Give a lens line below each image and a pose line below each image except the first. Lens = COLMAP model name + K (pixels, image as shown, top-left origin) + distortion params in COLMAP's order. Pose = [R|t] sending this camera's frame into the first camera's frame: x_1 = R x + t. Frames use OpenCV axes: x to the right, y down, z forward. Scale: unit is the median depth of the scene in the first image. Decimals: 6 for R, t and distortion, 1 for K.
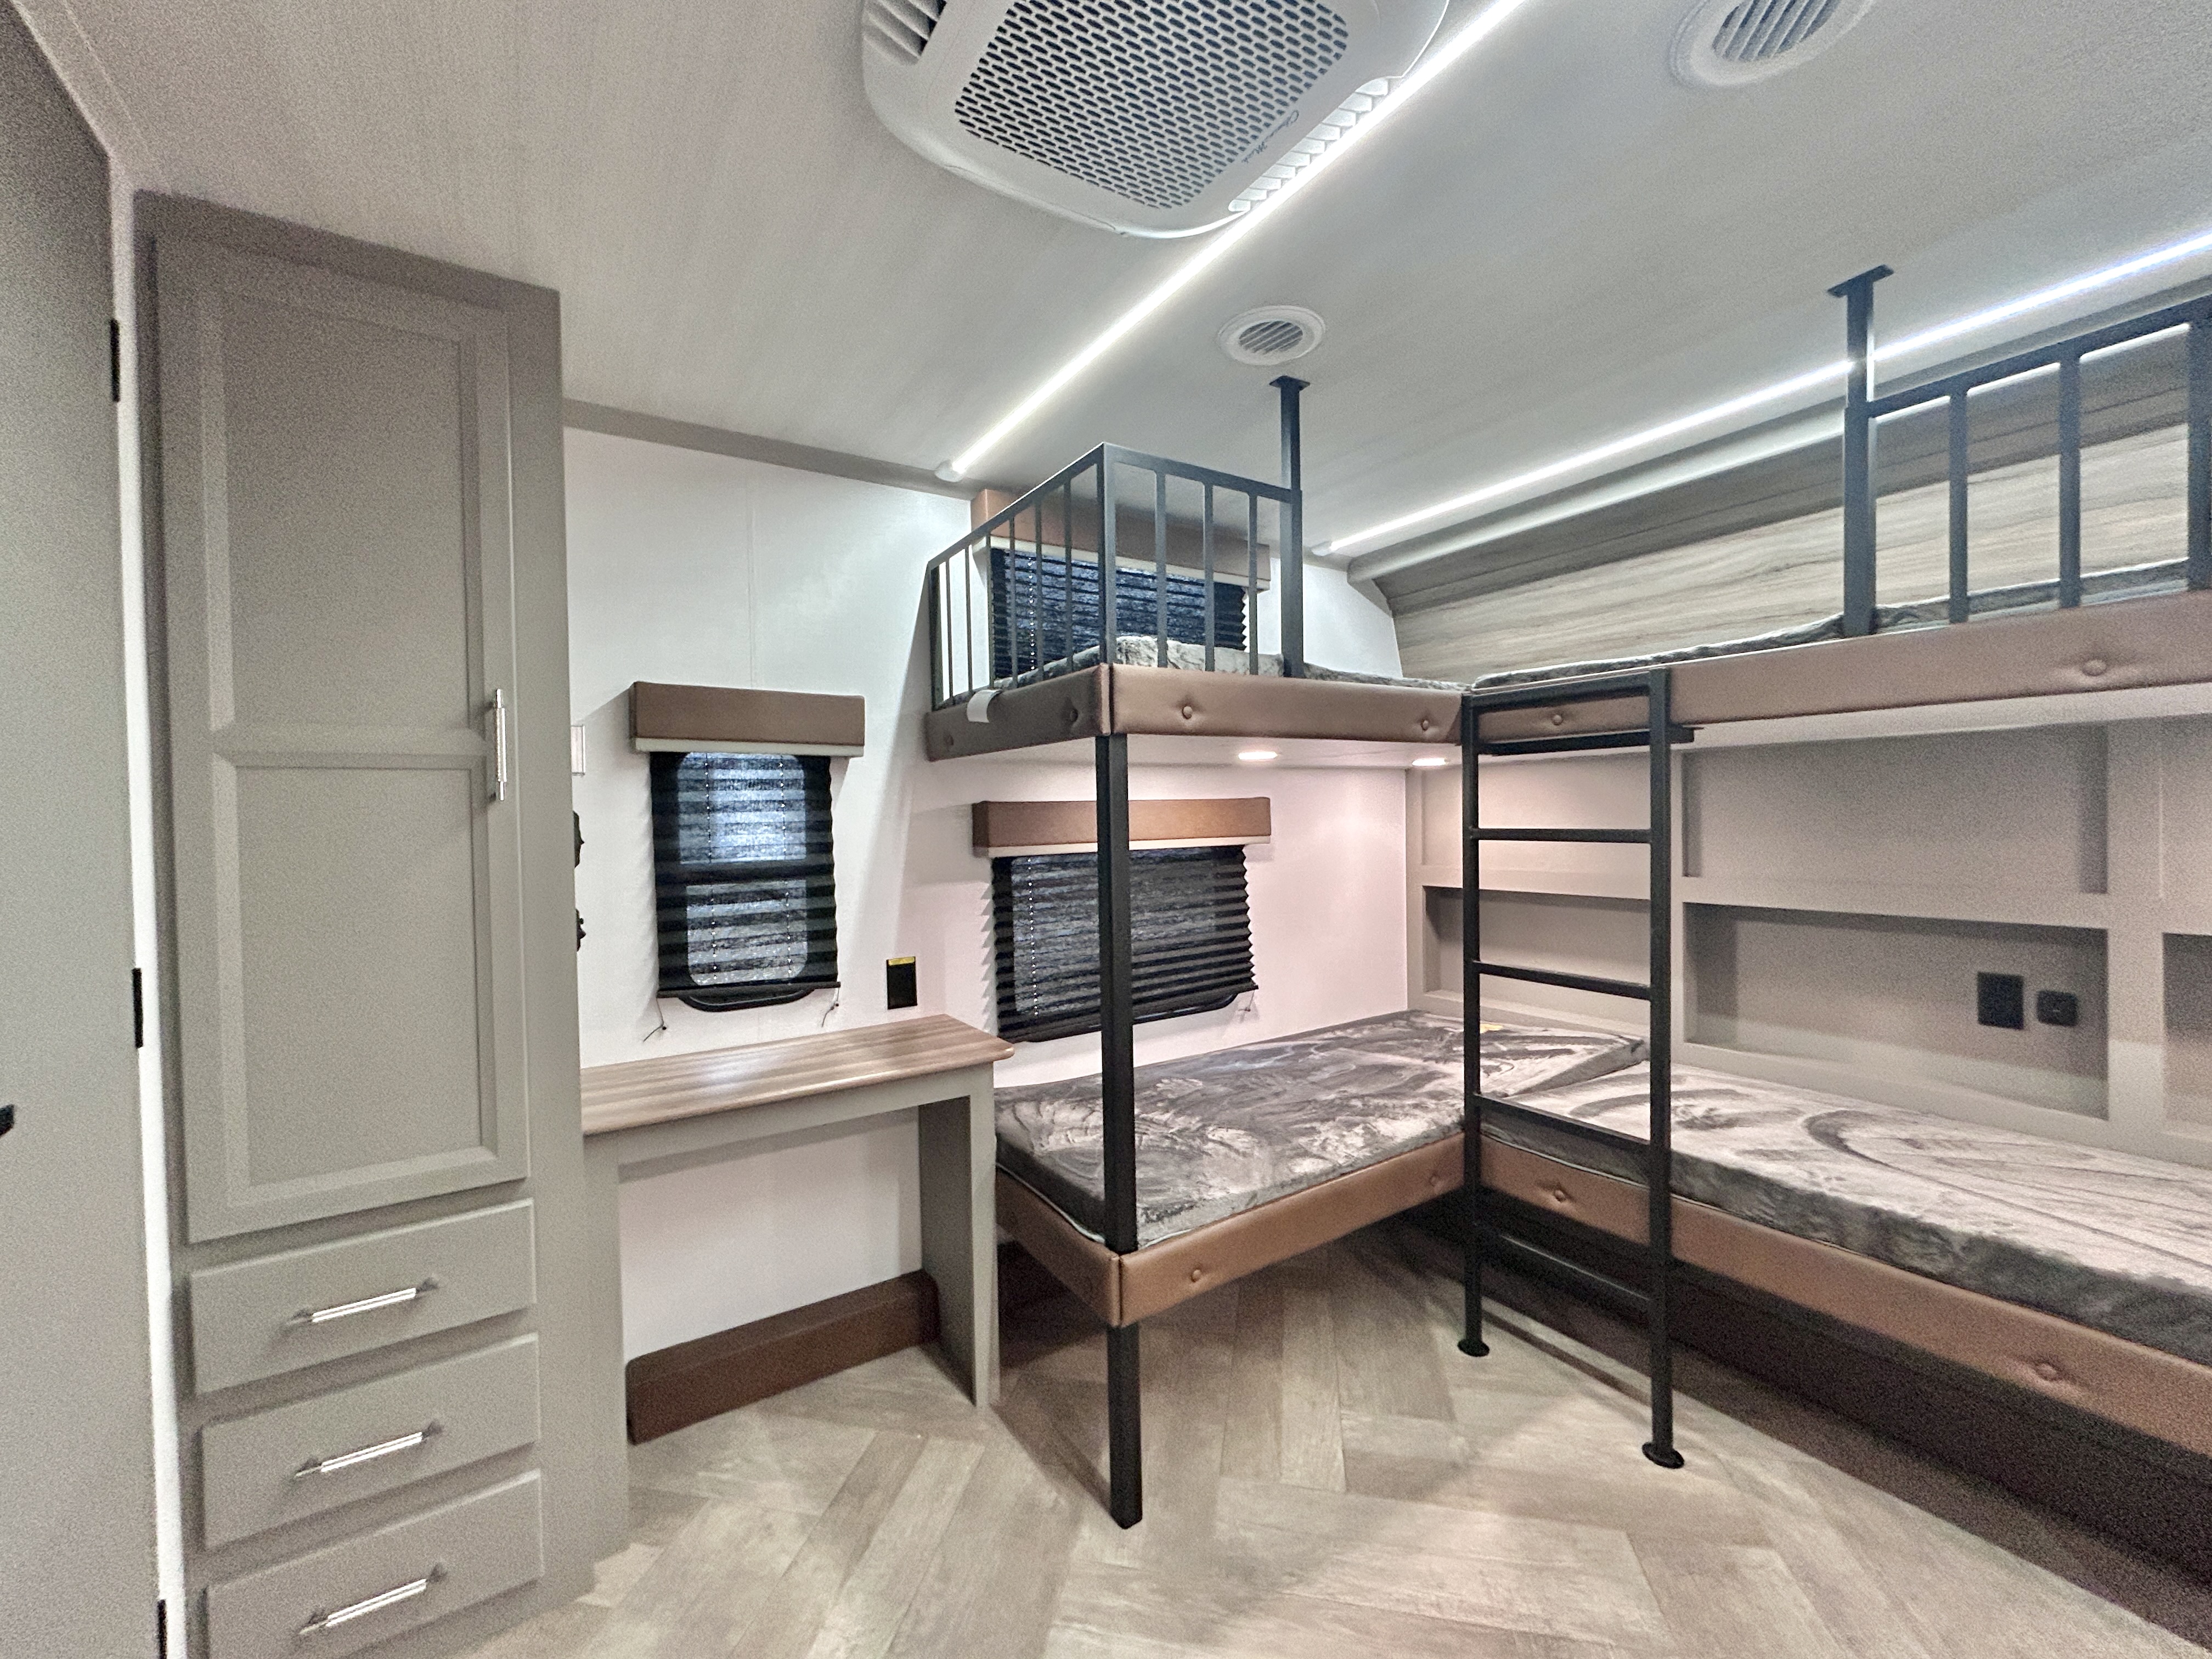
lens RADIAL K [[888.3, 0, 1103.0], [0, 888.3, 825.7], [0, 0, 1]] dist [-0.006534, 0.003574]
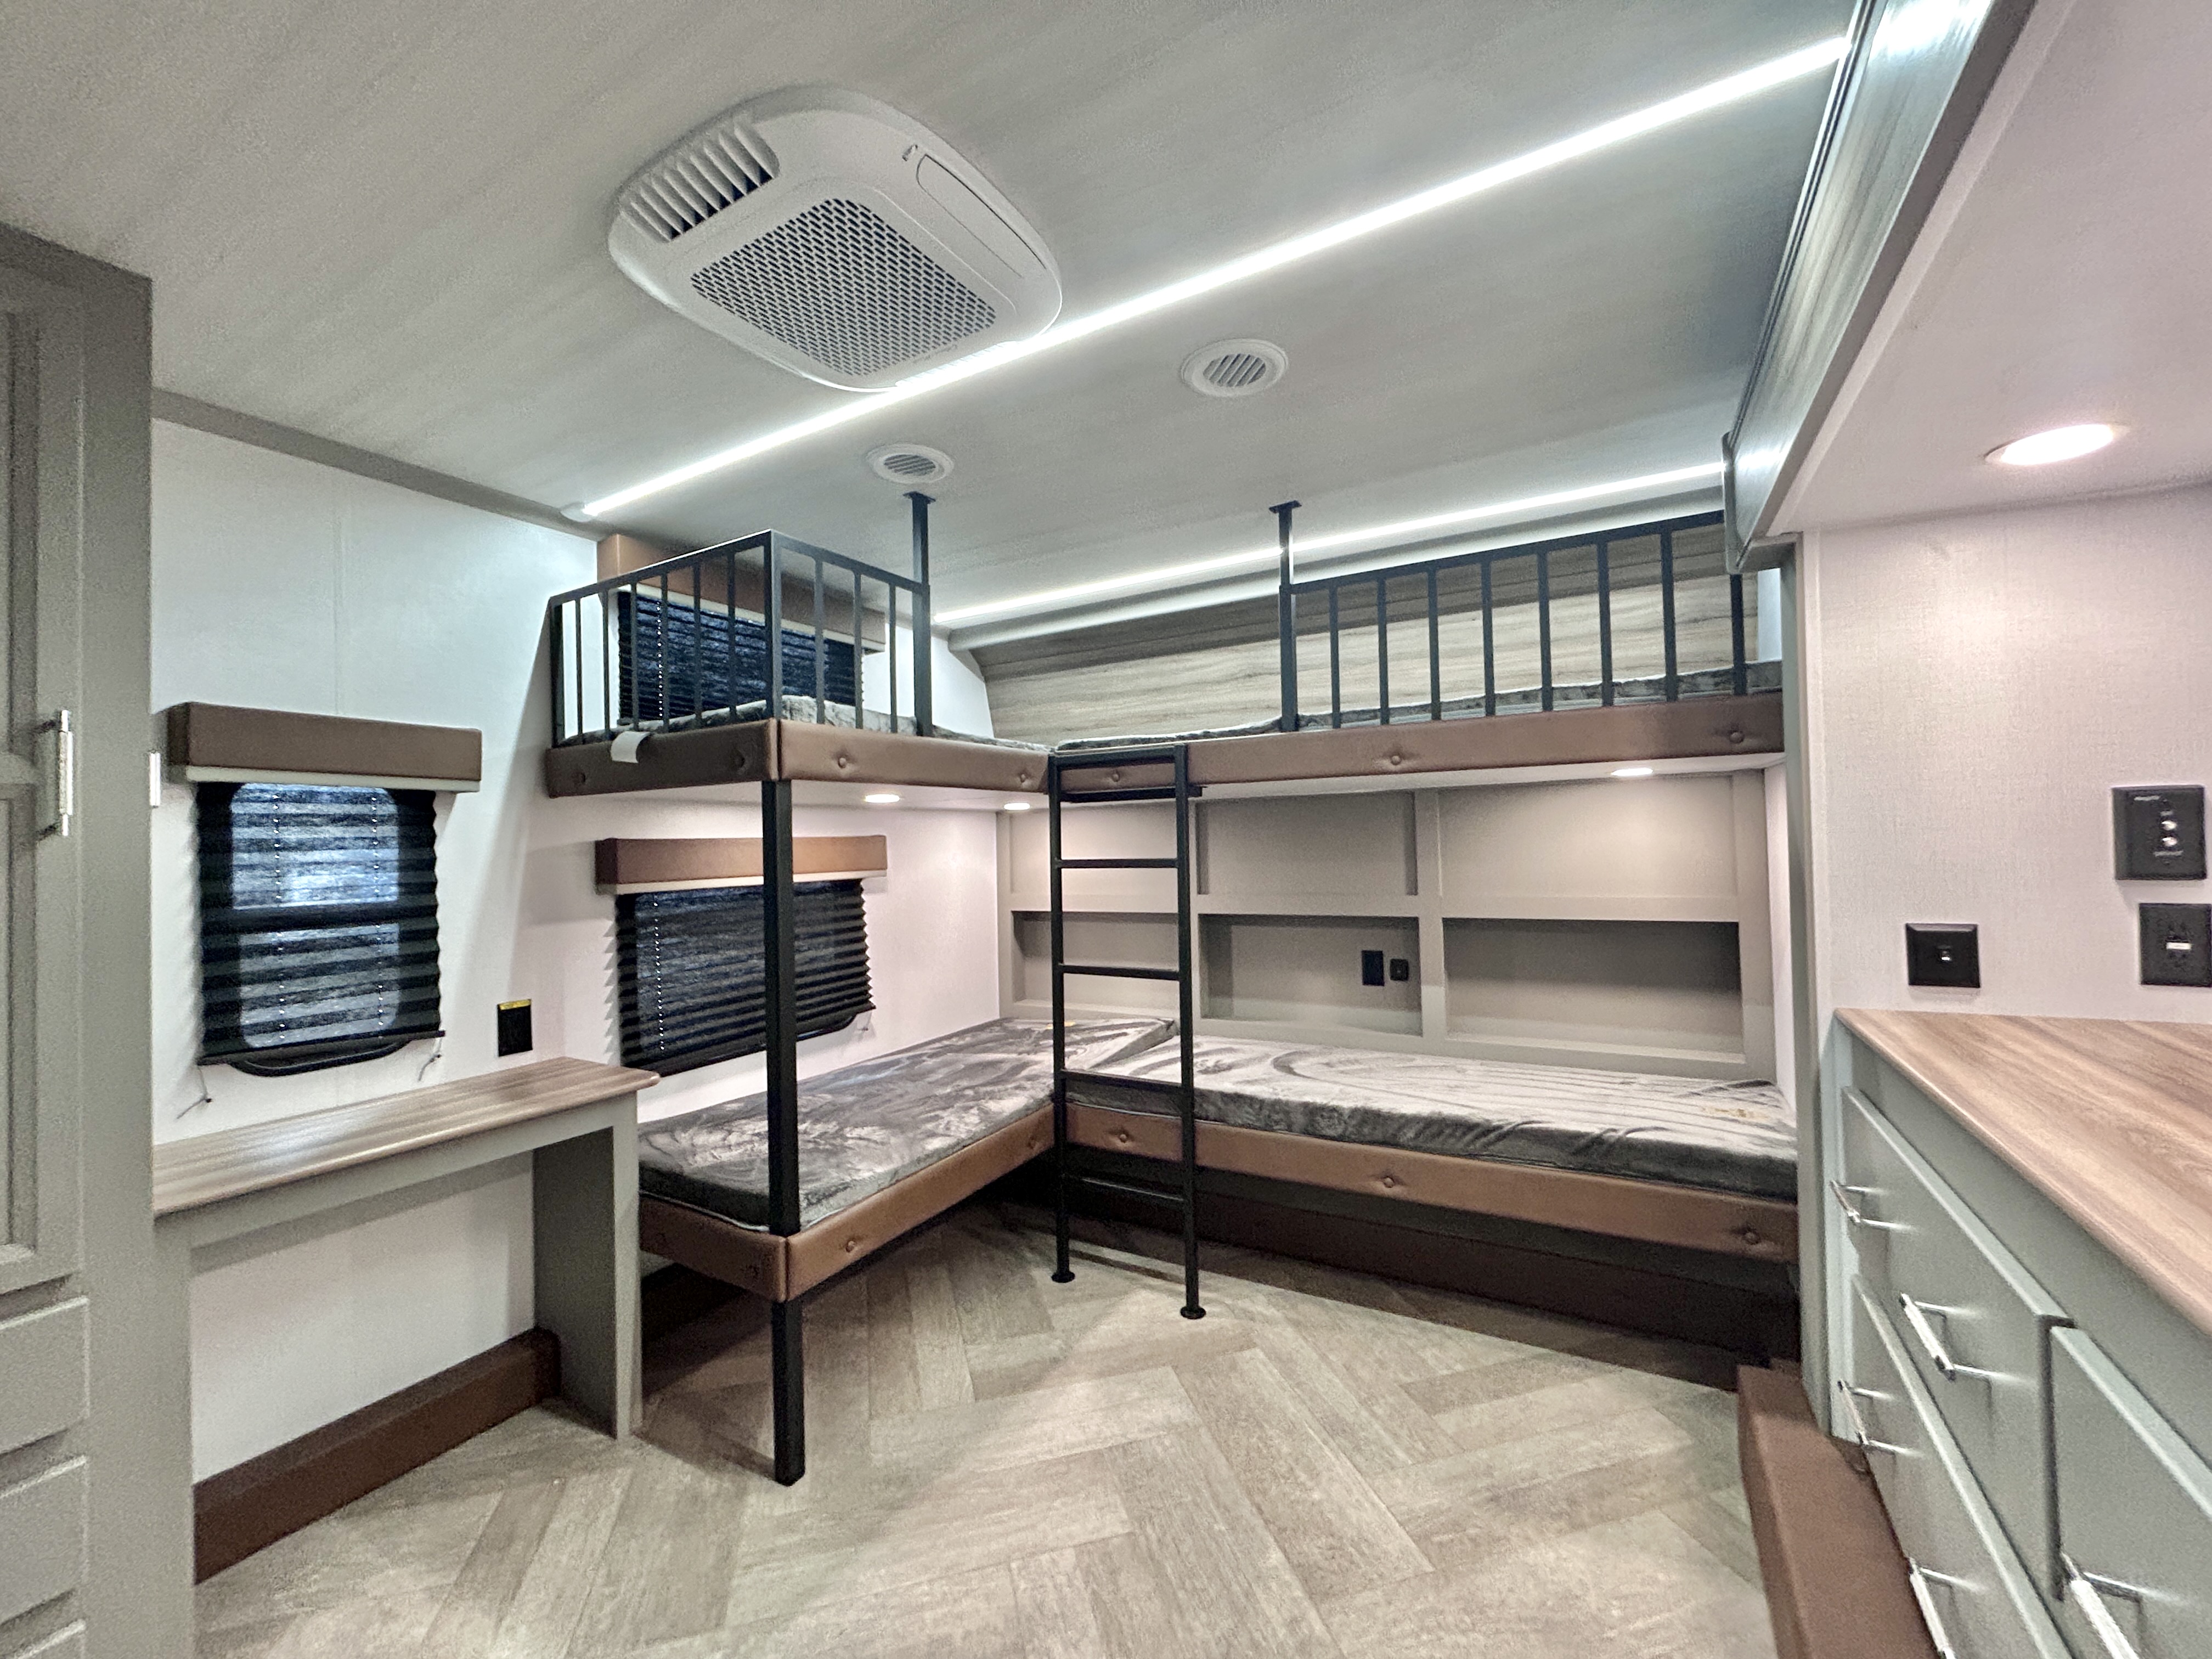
lens RADIAL K [[888.3, 0, 1103.0], [0, 888.3, 825.7], [0, 0, 1]] dist [-0.006534, 0.003574]
pose [[0.889569, 0.006282, 0.456757, -0.112683], [0.014192, 0.999043, -0.041381, 0.008547], [-0.456580, 0.043293, 0.888628, -0.172320]]
